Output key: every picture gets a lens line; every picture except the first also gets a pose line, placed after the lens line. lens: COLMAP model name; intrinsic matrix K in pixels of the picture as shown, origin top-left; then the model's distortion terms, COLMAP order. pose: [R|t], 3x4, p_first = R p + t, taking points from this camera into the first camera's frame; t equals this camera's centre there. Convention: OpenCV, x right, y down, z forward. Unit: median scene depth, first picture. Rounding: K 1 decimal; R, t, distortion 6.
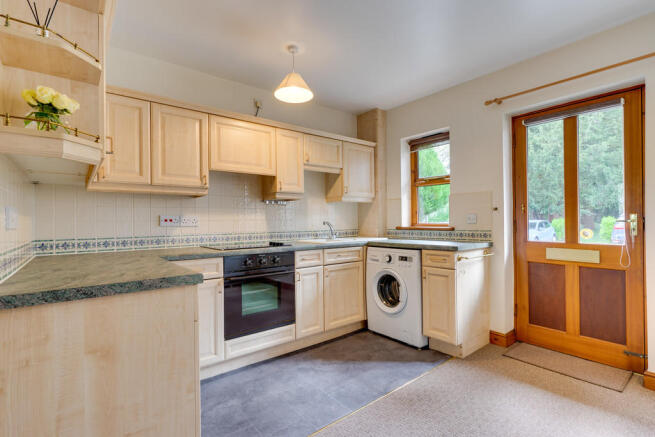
lens RADIAL K [[315.9, 0, 326.2], [0, 315.9, 207.0], [0, 0, 1]] dist [-0.000530, -0.001092]
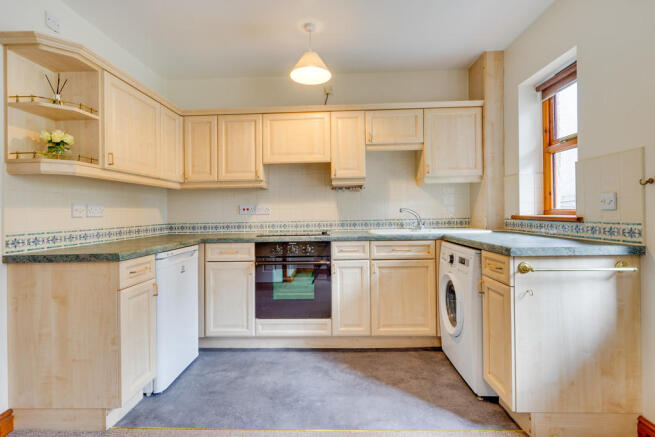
lens RADIAL K [[315.9, 0, 325.0], [0, 315.9, 198.5], [0, 0, 1]] dist [-0.000530, -0.001092]
pose [[0.748322, -0.030843, -0.662618, 0.523051], [0.041812, 0.999125, 0.000714, 0.012397], [0.662016, -0.028240, 0.748957, 0.300018]]
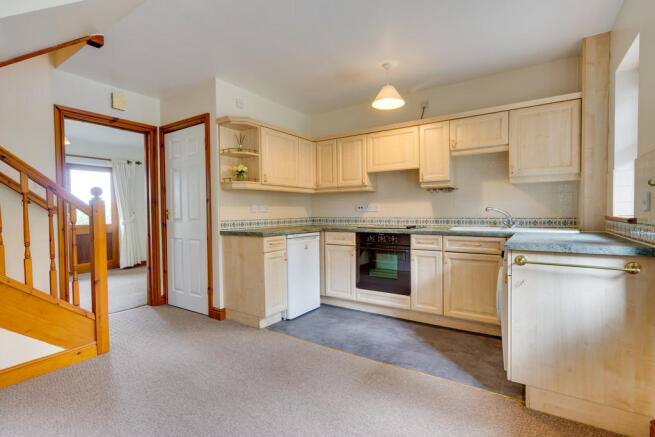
lens RADIAL K [[315.9, 0, 324.7], [0, 315.9, 202.7], [0, 0, 1]] dist [-0.000530, -0.001092]
pose [[0.283879, -0.017634, -0.958698, 0.939435], [0.051799, 0.998653, -0.003031, 0.013349], [0.957460, -0.048799, 0.284410, 0.389396]]
